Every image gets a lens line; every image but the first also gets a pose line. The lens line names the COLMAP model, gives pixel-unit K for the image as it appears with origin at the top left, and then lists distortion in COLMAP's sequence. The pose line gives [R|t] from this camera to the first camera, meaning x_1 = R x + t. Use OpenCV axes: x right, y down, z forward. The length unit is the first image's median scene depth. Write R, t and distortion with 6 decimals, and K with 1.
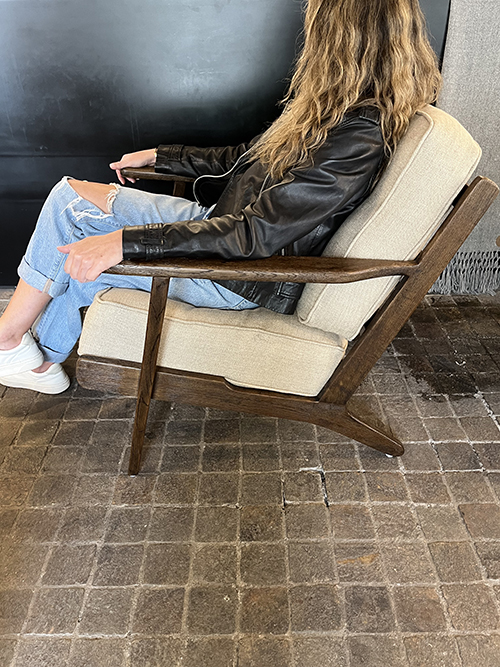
lens RADIAL K [[558.6, 0, 257.0], [0, 558.6, 337.2], [0, 0, 1]] dist [0.046089, -0.062353]
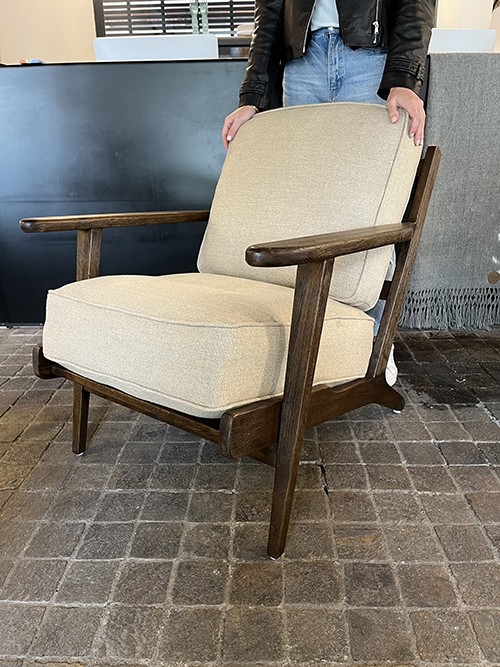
lens RADIAL K [[510.8, 0, 255.3], [0, 510.8, 339.6], [0, 0, 1]] dist [0.060191, -0.092573]
pose [[0.999264, 0.000400, -0.038351, 0.037816], [-0.007775, 0.981295, -0.192355, 0.222361], [0.037556, 0.192512, 0.980576, 0.082693]]
